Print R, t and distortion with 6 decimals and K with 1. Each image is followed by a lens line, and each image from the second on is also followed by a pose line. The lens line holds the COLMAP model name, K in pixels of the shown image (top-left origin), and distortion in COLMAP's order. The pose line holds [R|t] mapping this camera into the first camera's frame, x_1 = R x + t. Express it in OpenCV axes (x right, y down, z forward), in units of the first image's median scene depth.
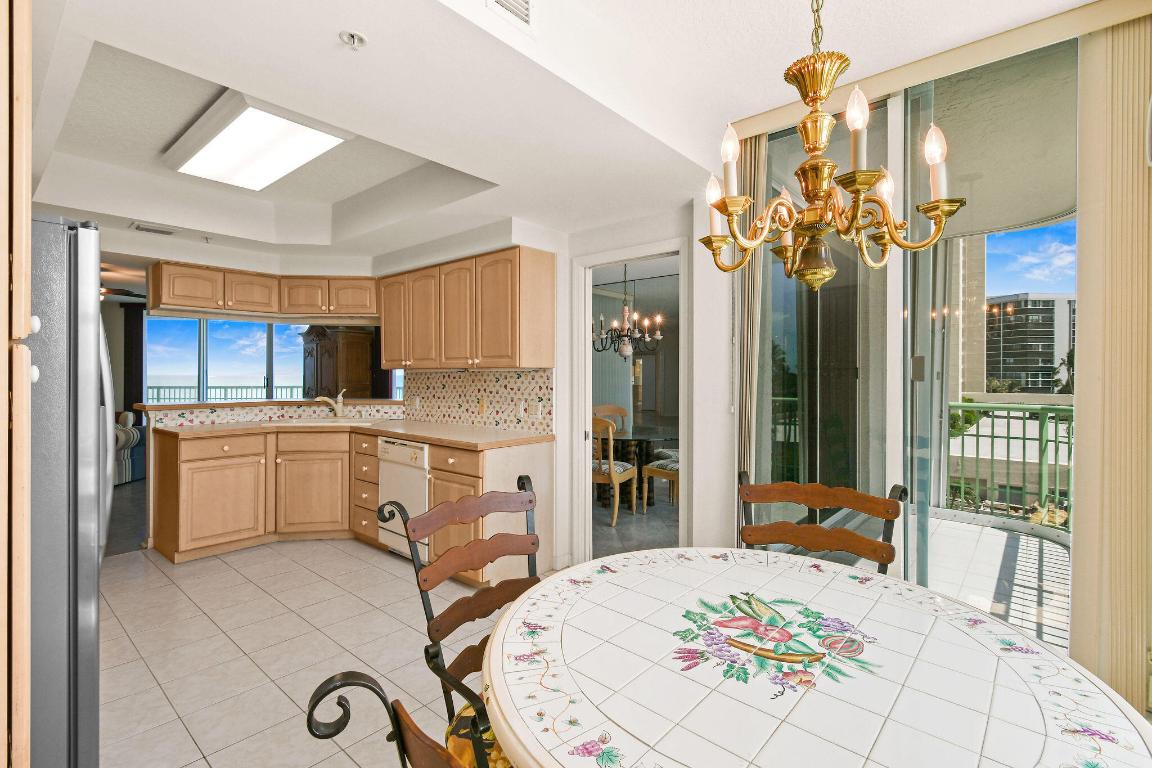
lens RADIAL K [[525.9, 0, 579.0], [0, 525.9, 376.3], [0, 0, 1]] dist [0.004827, -0.001290]
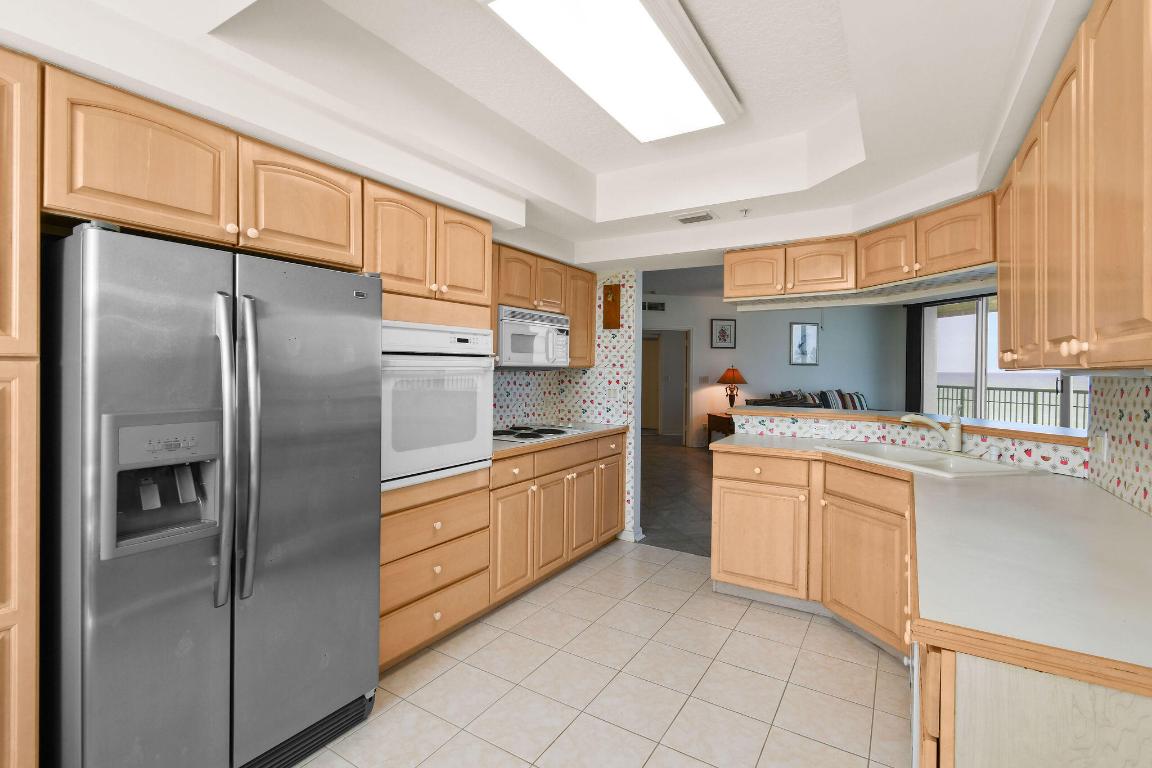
lens RADIAL K [[525.9, 0, 584.2], [0, 525.9, 369.6], [0, 0, 1]] dist [0.004827, -0.001290]
pose [[0.157144, 0.000255, -0.987576, 0.060672], [-0.009866, 0.999950, -0.001311, -0.009922], [0.987526, 0.009950, 0.157139, 0.573264]]
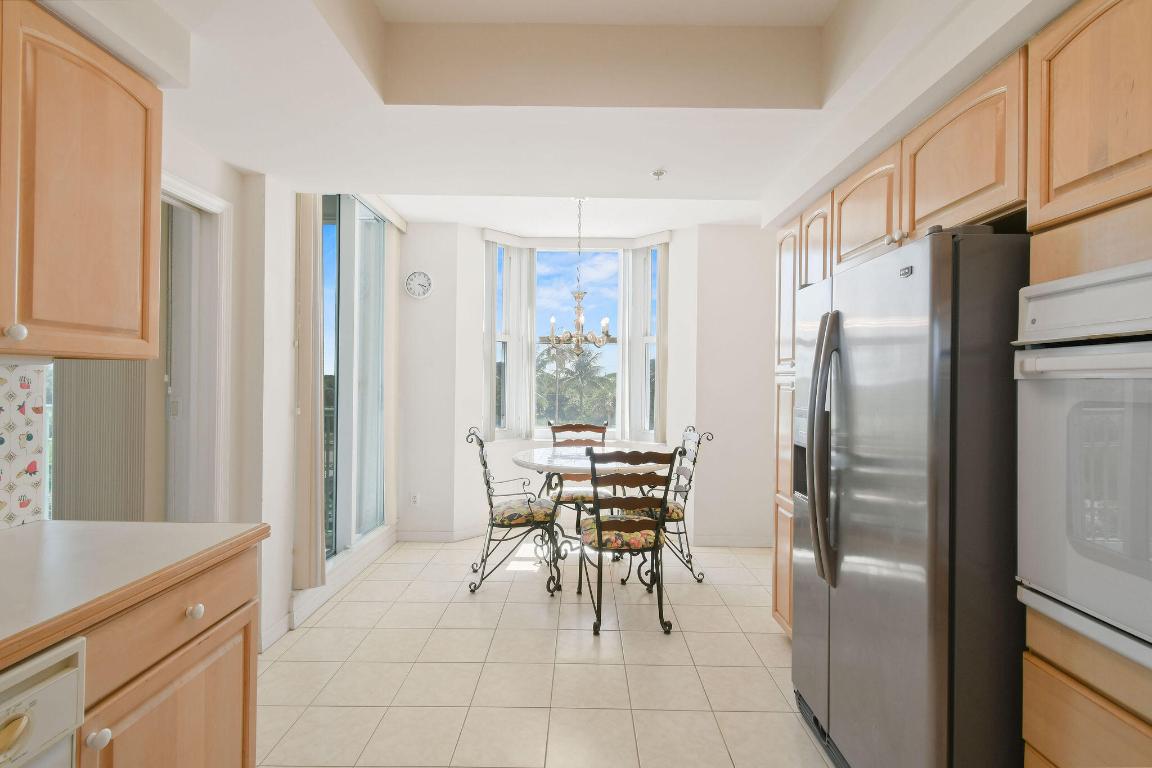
lens RADIAL K [[525.9, 0, 579.0], [0, 525.9, 382.3], [0, 0, 1]] dist [0.004827, -0.001290]
pose [[-0.638650, -0.015122, 0.769348, -0.556335], [-0.012194, 0.999880, 0.009531, -0.005741], [-0.769400, -0.003295, -0.638758, 0.820217]]
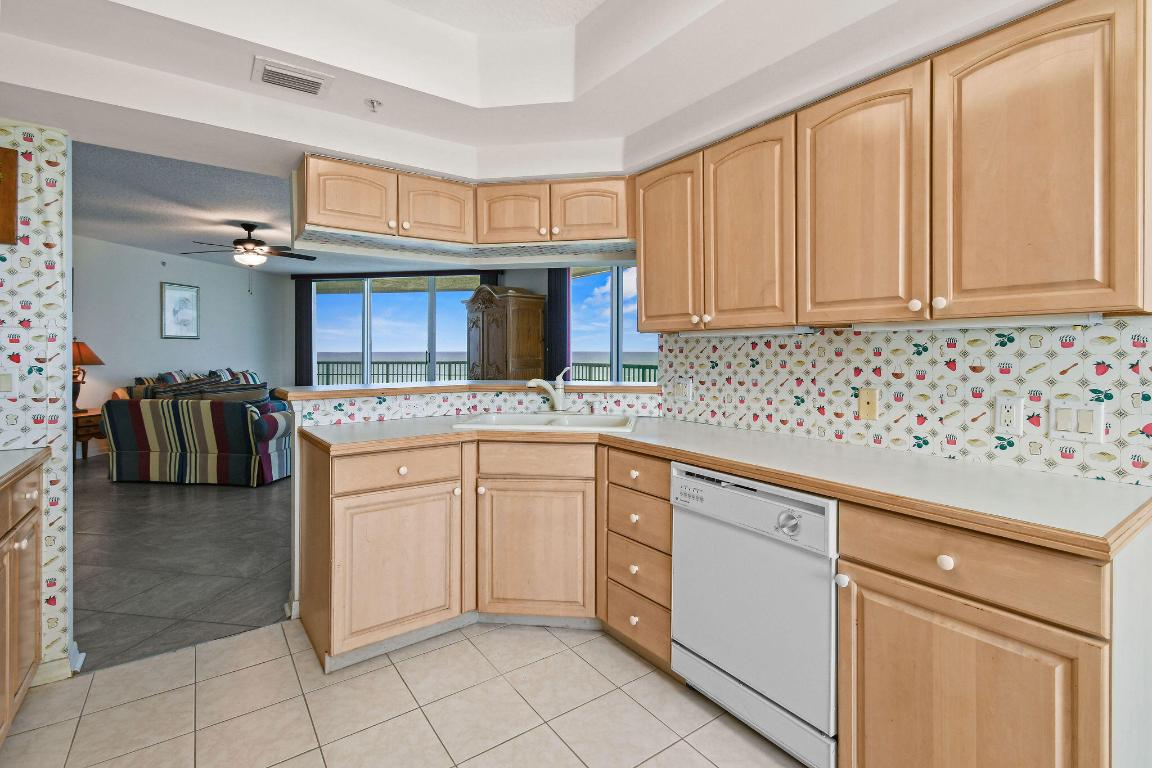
lens RADIAL K [[525.9, 0, 574.2], [0, 525.9, 351.4], [0, 0, 1]] dist [0.004827, -0.001290]
pose [[0.970746, -0.003236, -0.240087, -0.327170], [0.002774, 0.999994, -0.002264, 0.008773], [0.240093, 0.001531, 0.970749, 0.454954]]
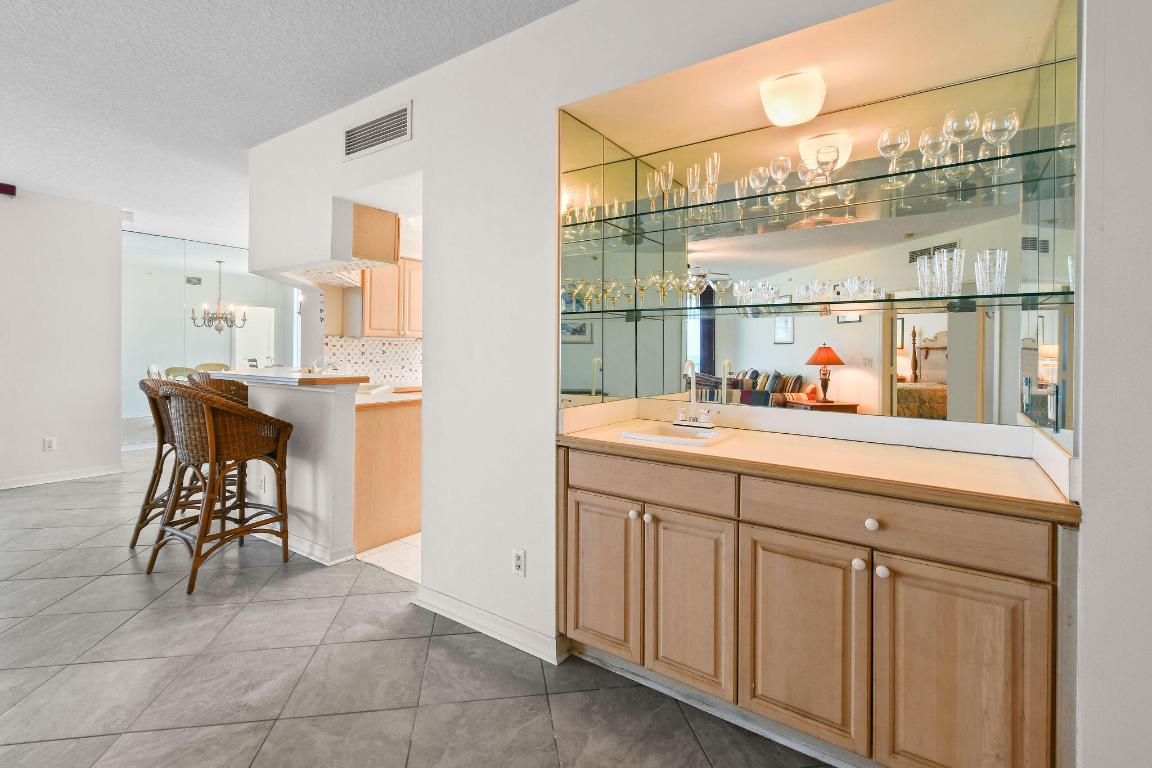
lens RADIAL K [[525.9, 0, 574.7], [0, 525.9, 358.9], [0, 0, 1]] dist [0.004827, -0.001290]
pose [[-0.089981, -0.019236, 0.995758, -1.588248], [-0.006814, 0.999802, 0.018699, 0.009961], [-0.995920, -0.005103, -0.090094, 0.719152]]
